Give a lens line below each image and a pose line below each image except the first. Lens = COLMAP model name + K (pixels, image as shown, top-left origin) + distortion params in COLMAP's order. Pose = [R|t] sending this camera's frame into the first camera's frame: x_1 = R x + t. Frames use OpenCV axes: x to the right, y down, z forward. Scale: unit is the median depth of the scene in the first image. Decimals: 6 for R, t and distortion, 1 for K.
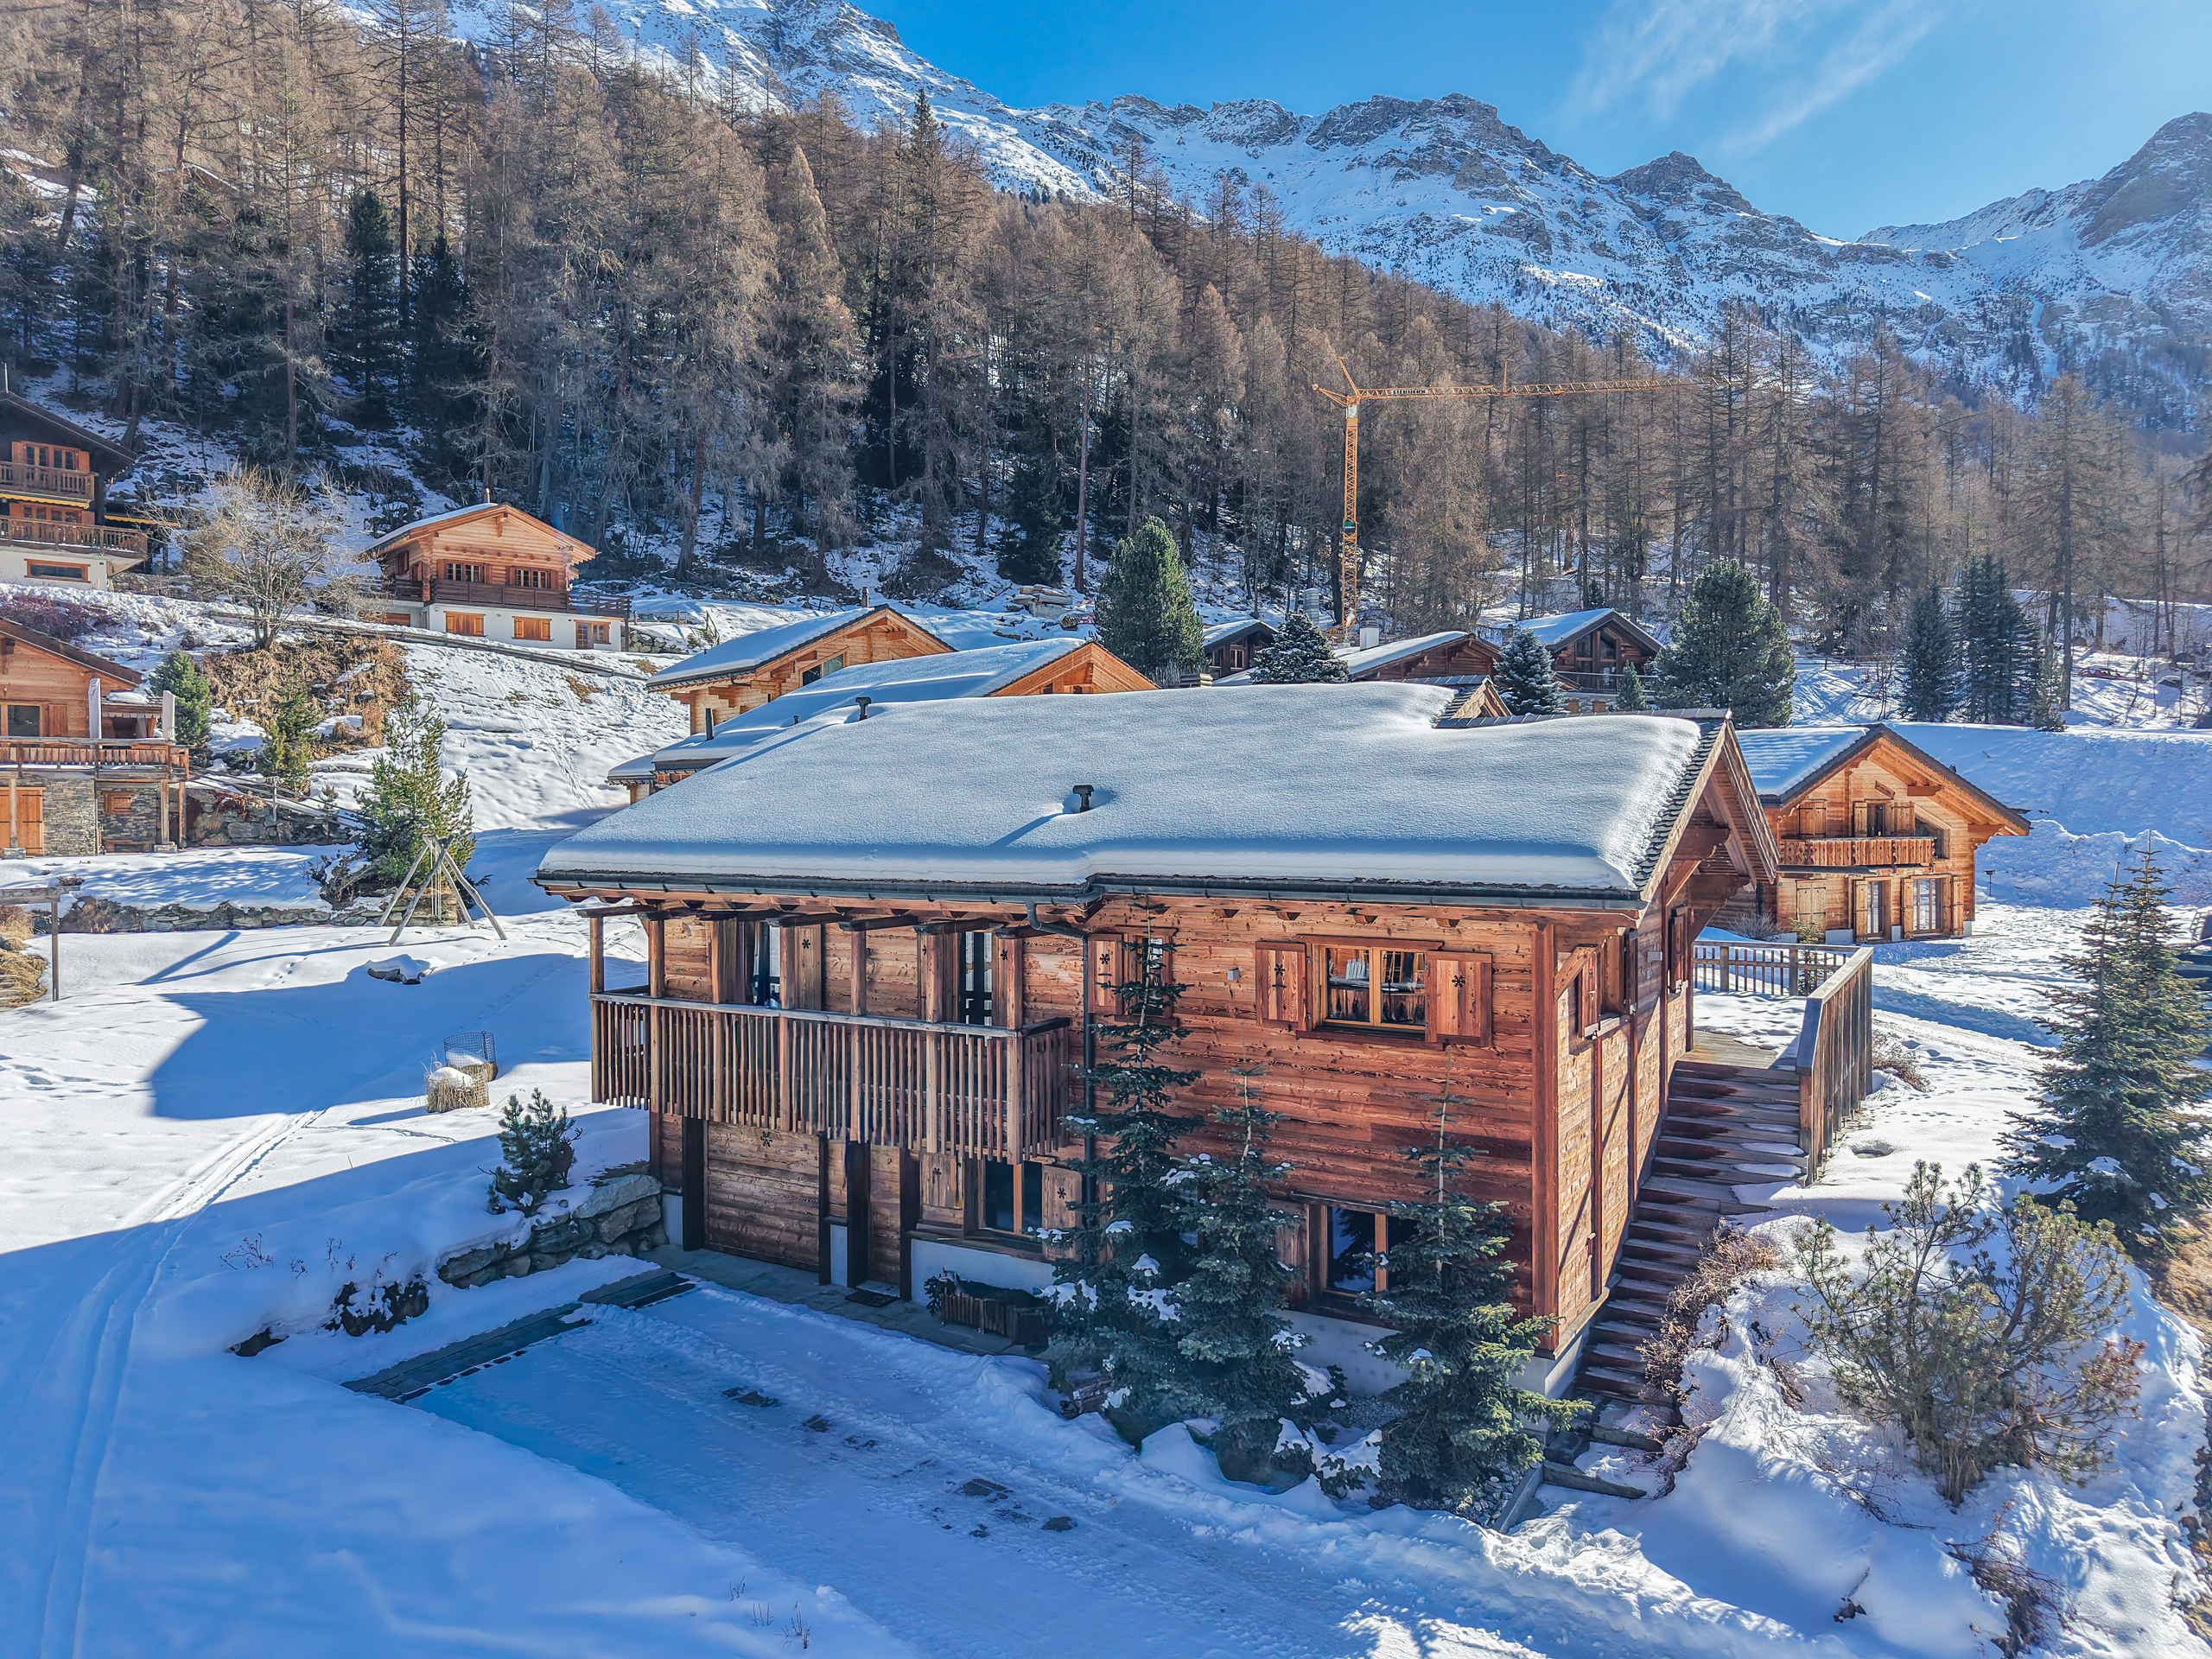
lens RADIAL K [[1515.1, 0, 1097.2], [0, 1515.1, 819.6], [0, 0, 1]] dist [0.000952, 0.000611]
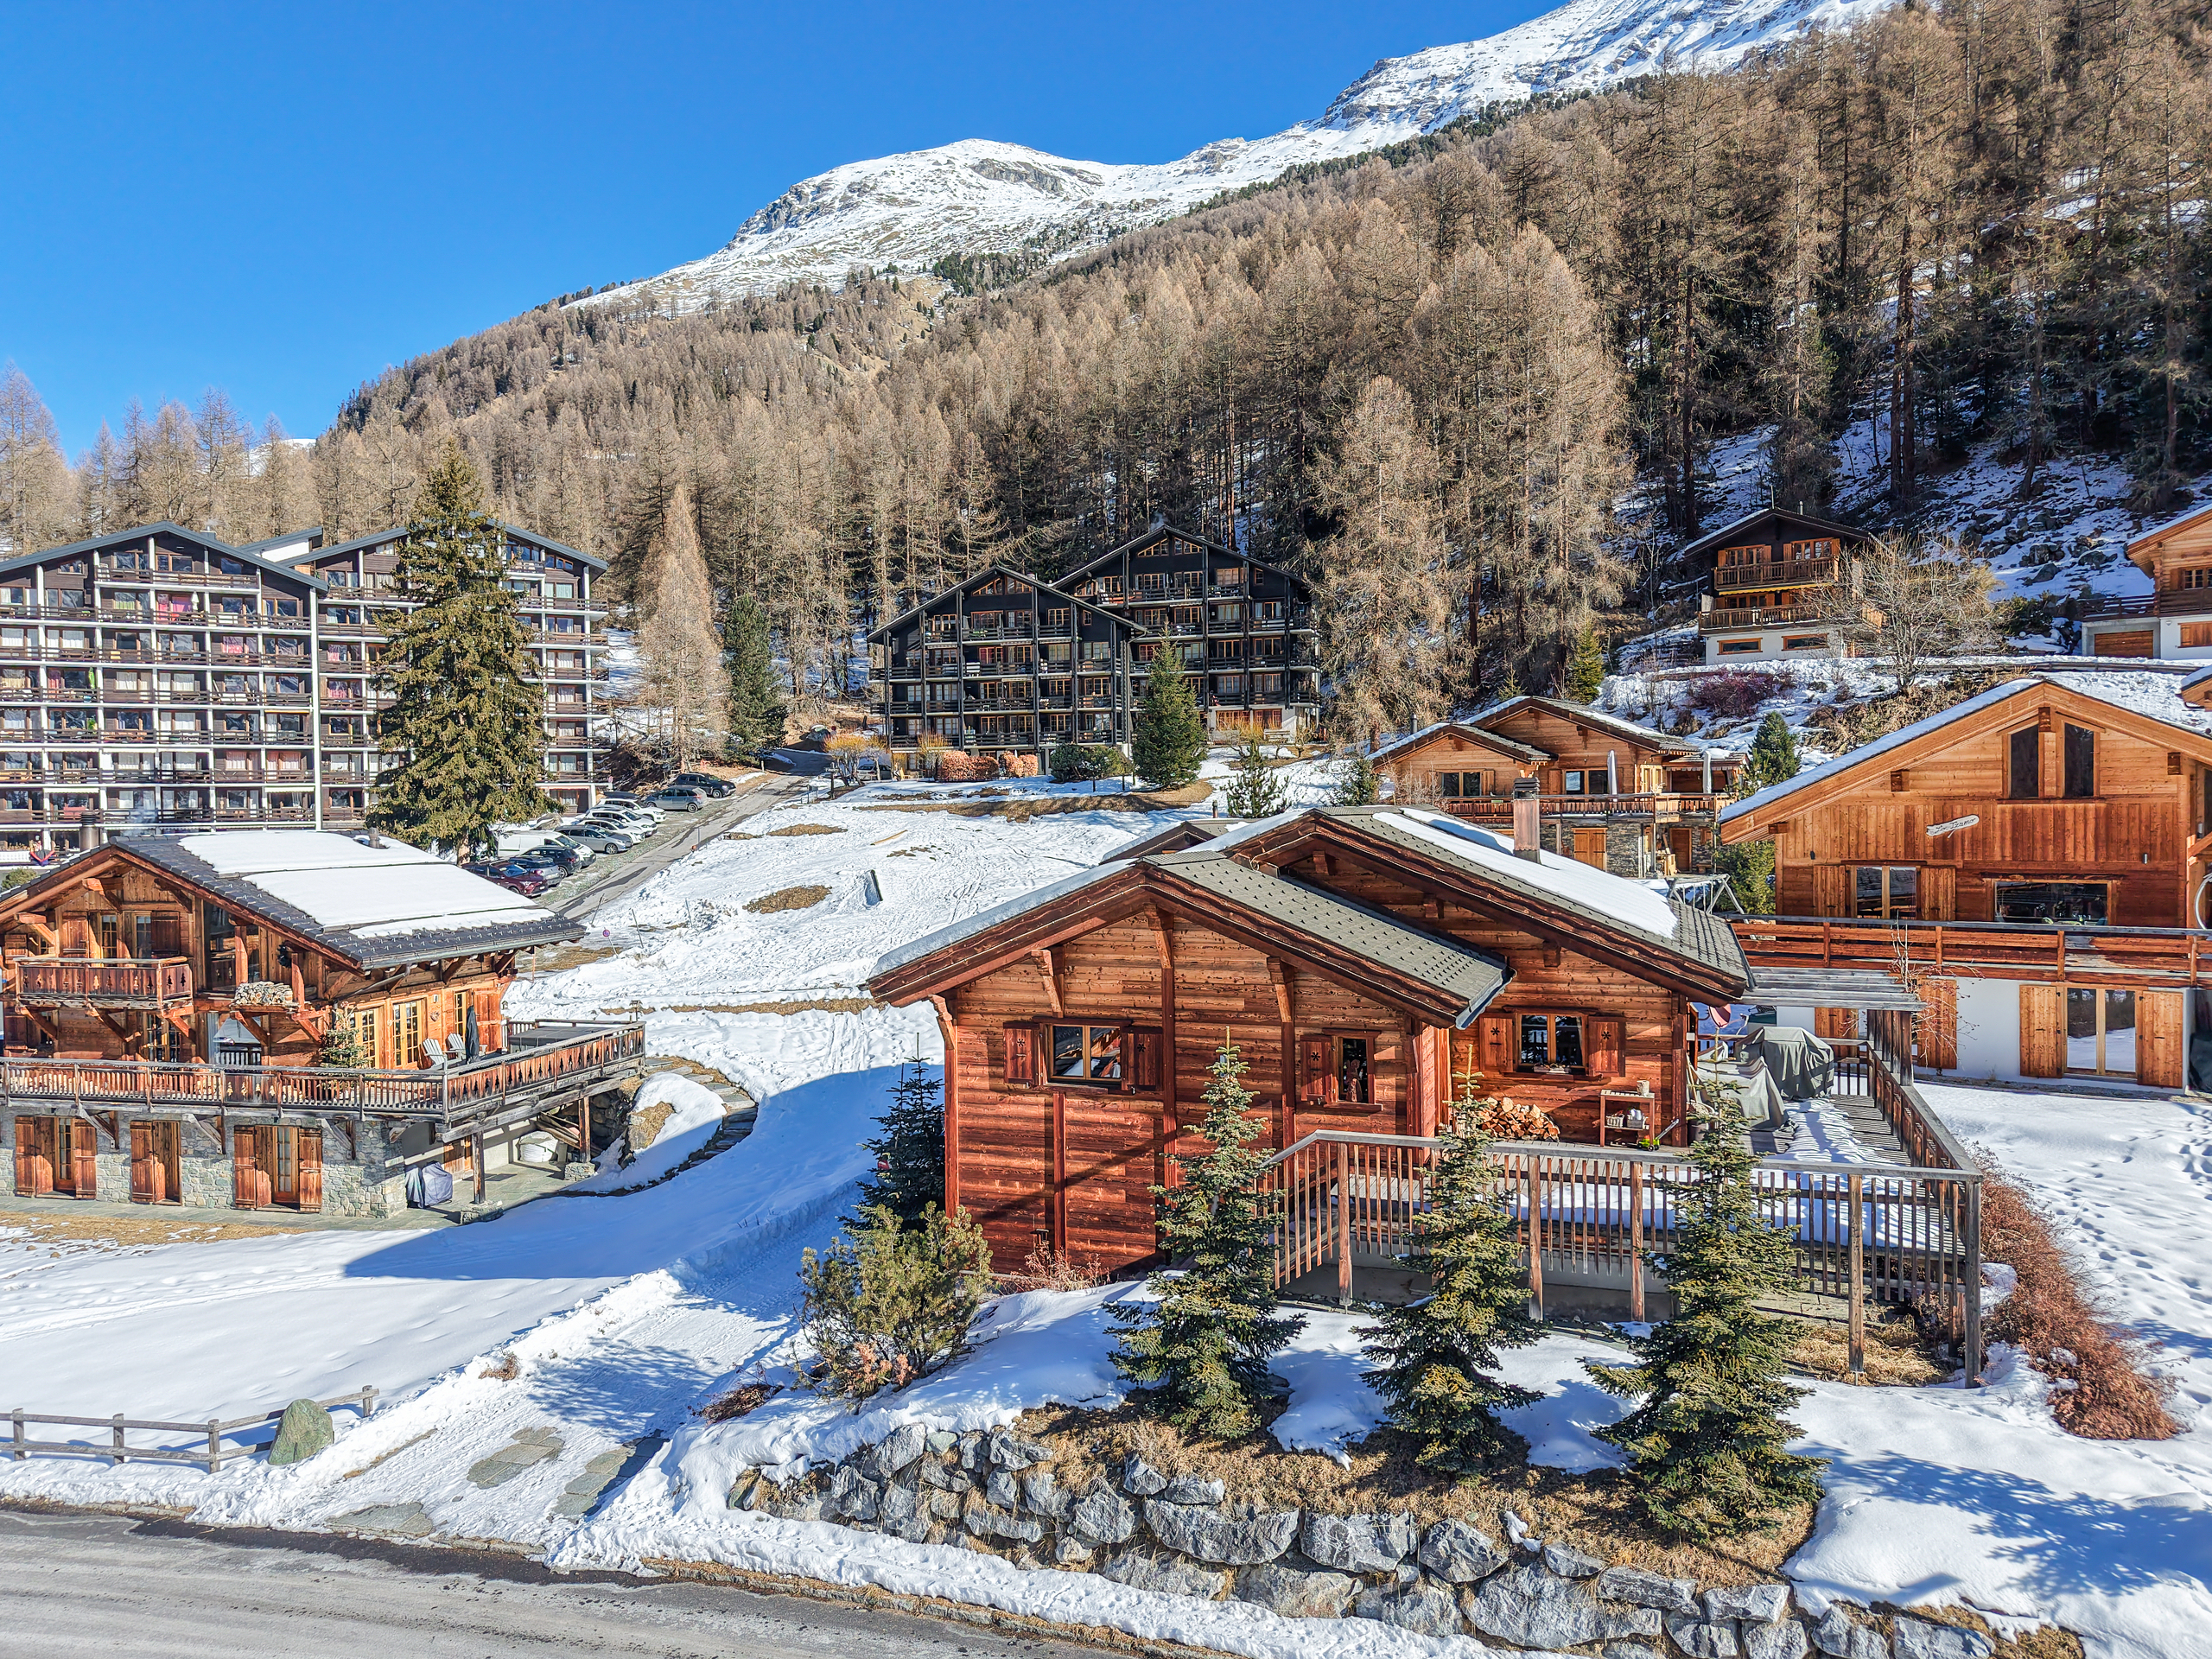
lens RADIAL K [[1515.1, 0, 1097.2], [0, 1515.1, 819.6], [0, 0, 1]] dist [0.000952, 0.000611]
pose [[0.181395, 0.004592, -0.983400, 0.301318], [0.004969, 0.999972, 0.005586, -0.019476], [0.983398, -0.005900, 0.181367, 0.138387]]
